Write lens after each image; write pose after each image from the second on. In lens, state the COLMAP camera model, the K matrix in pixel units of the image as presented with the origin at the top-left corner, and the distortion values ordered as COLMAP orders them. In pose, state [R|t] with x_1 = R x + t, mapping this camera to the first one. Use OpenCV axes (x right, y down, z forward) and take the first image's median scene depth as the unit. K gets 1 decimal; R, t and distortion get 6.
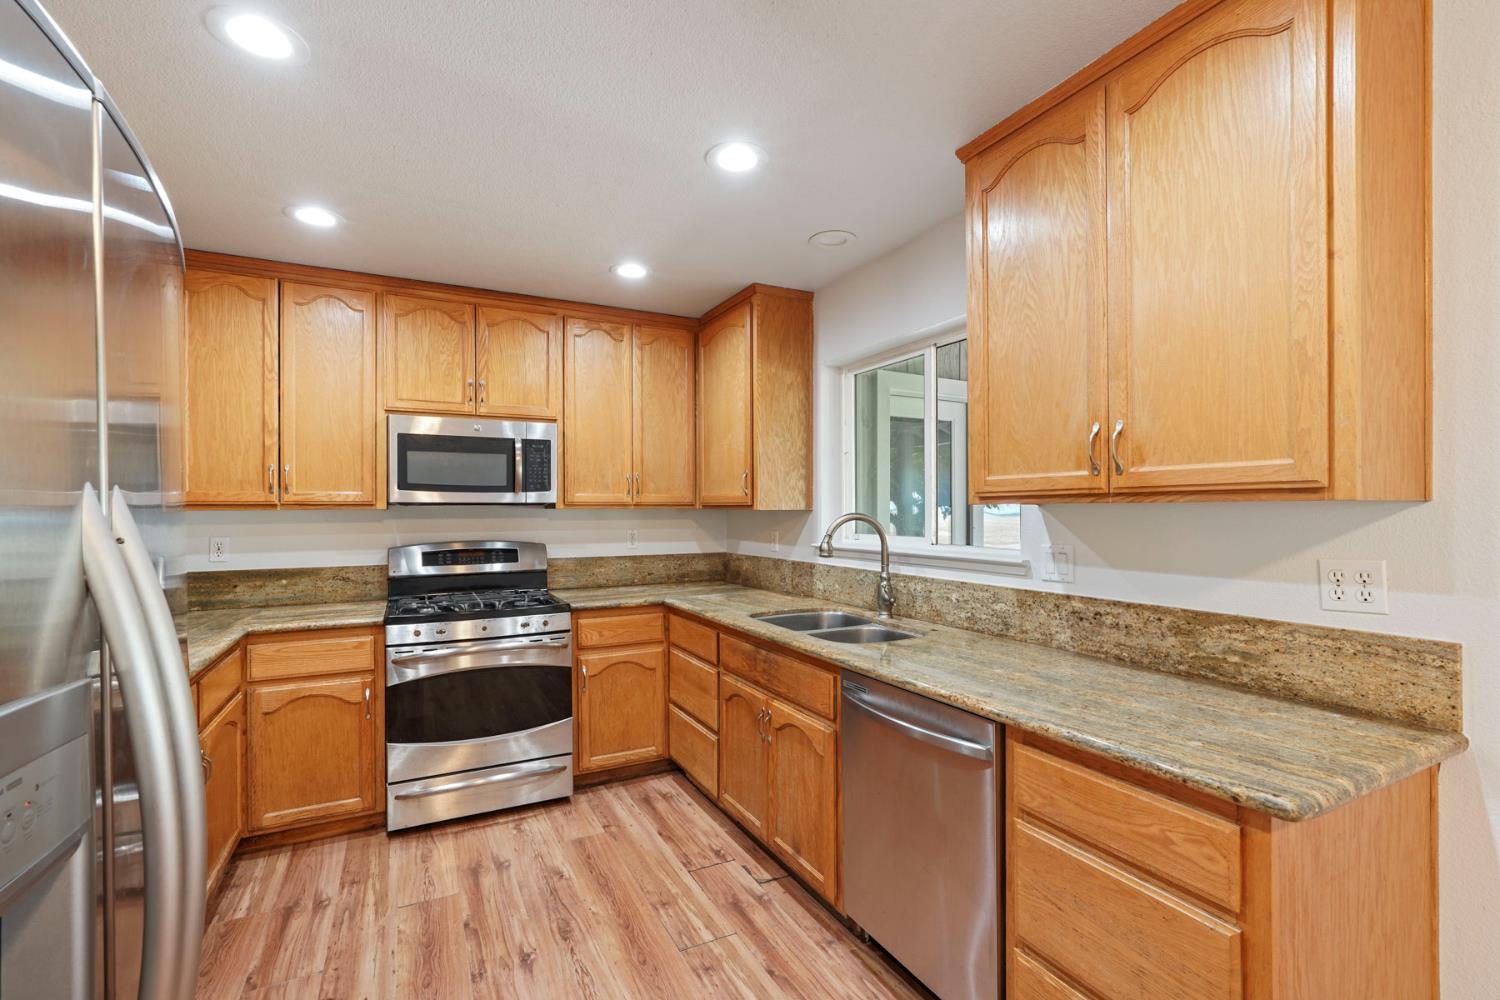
lens RADIAL K [[667.3, 0, 749.9], [0, 667.3, 509.6], [0, 0, 1]] dist [-0.013603, 0.006218]
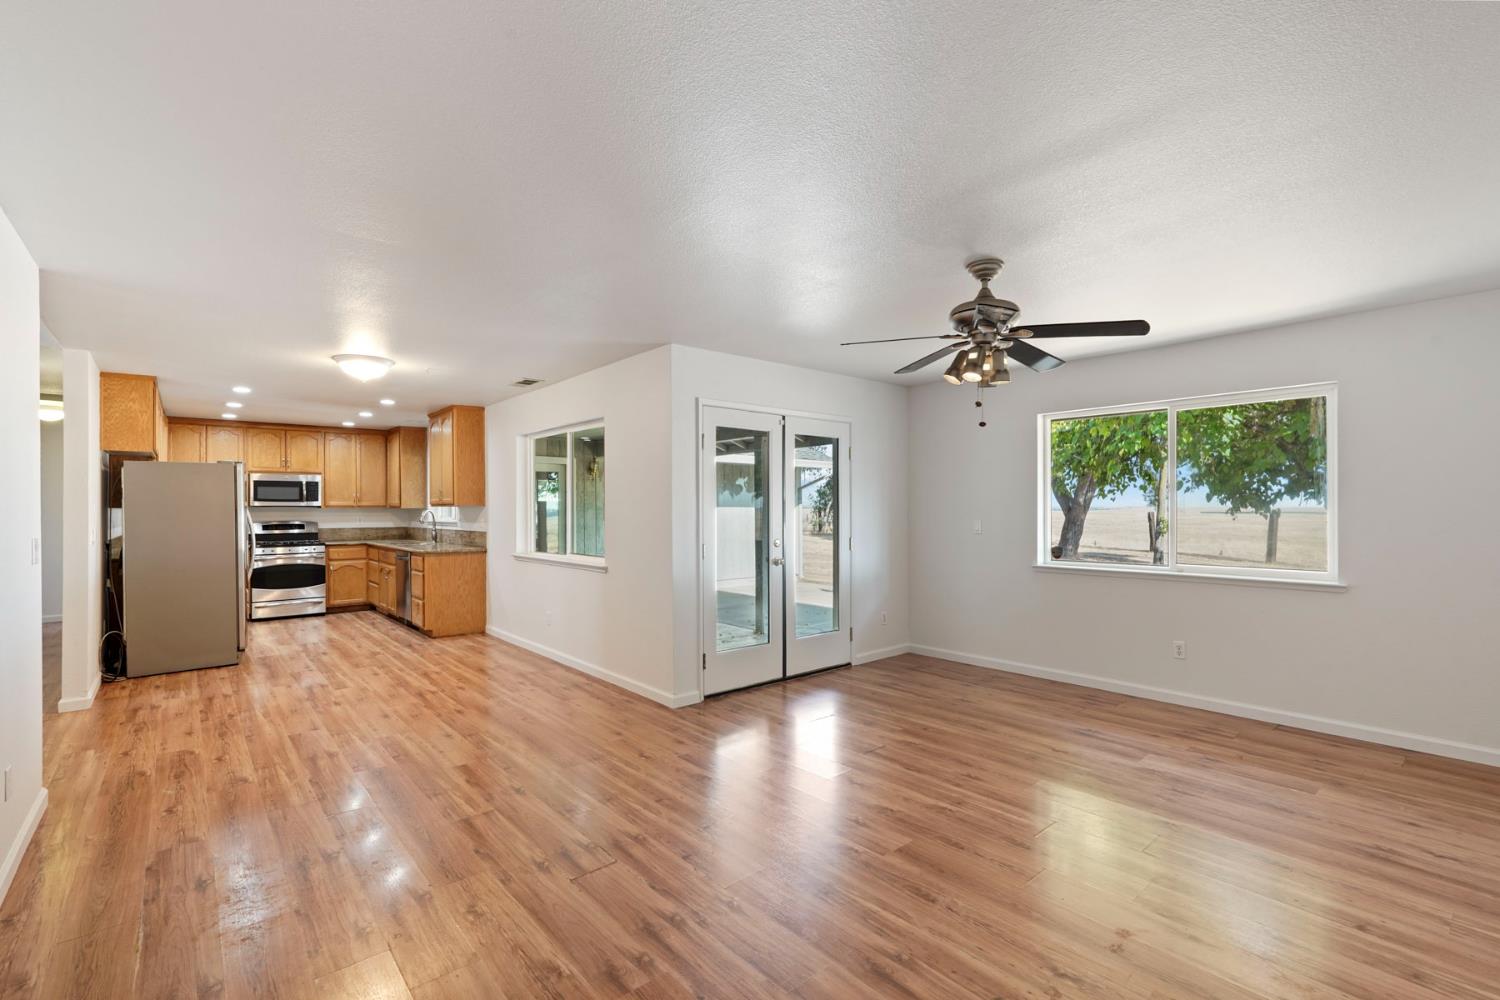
lens RADIAL K [[667.3, 0, 761.0], [0, 667.3, 501.2], [0, 0, 1]] dist [-0.013603, 0.006218]
pose [[0.963881, 0.003970, 0.266302, 0.731695], [-0.002834, 0.999985, -0.004648, -0.022916], [-0.266316, 0.003726, 0.963878, -2.120329]]
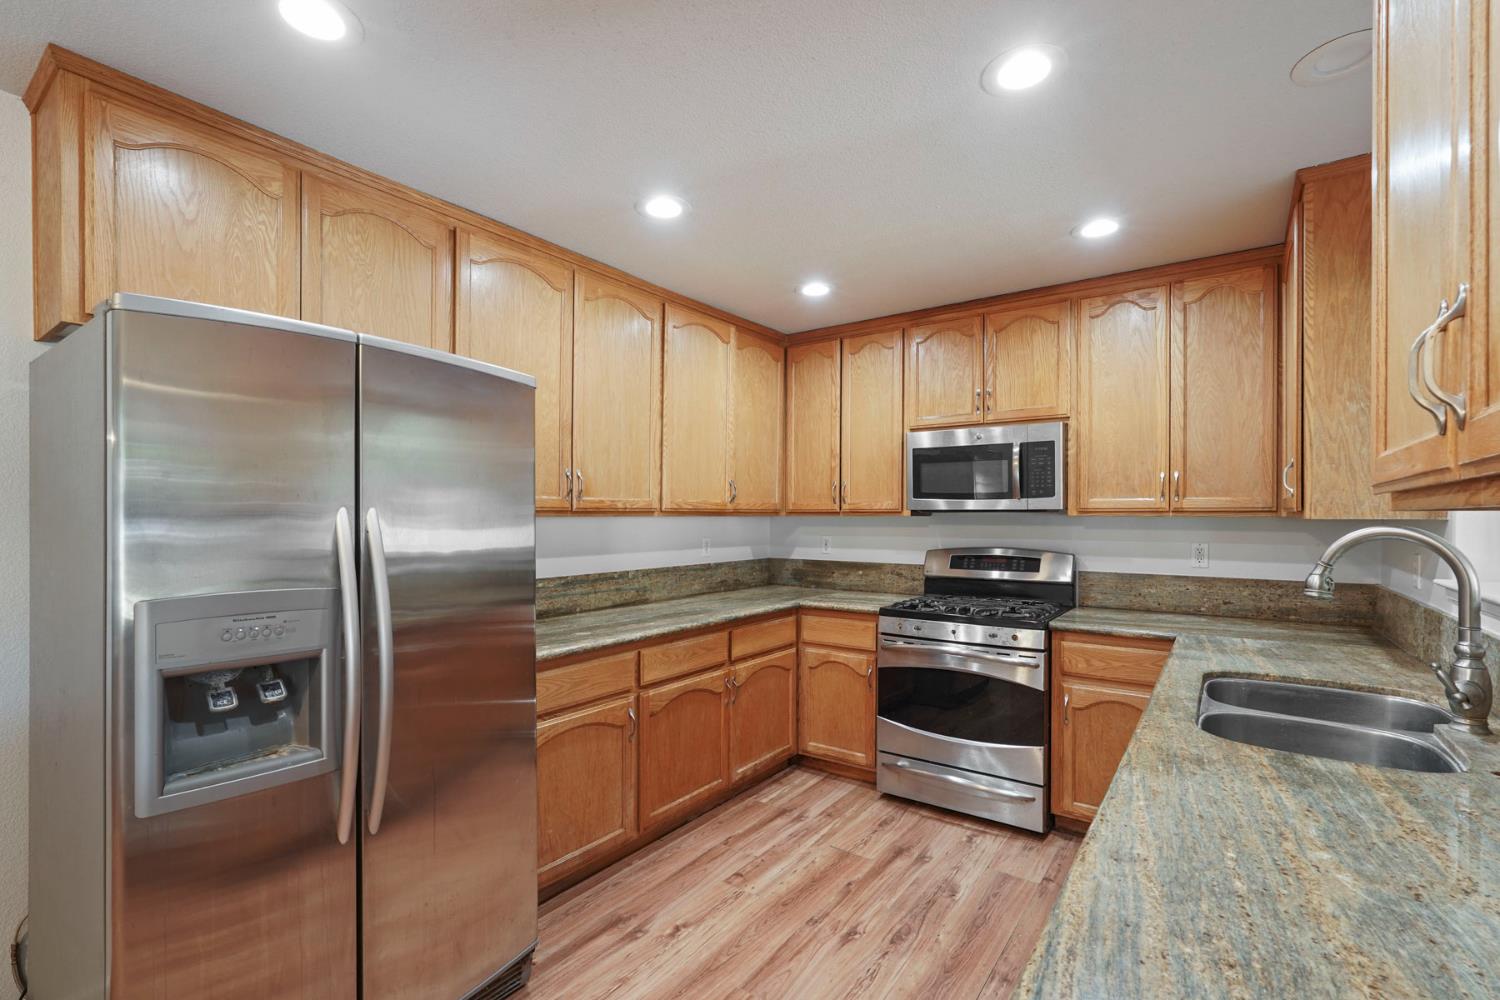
lens RADIAL K [[667.3, 0, 750.6], [0, 667.3, 515.5], [0, 0, 1]] dist [-0.013603, 0.006218]
pose [[0.450750, 0.003389, -0.892644, 0.355548], [-0.002449, 0.999994, 0.002560, -0.003374], [0.892647, 0.001032, 0.450756, 0.237675]]
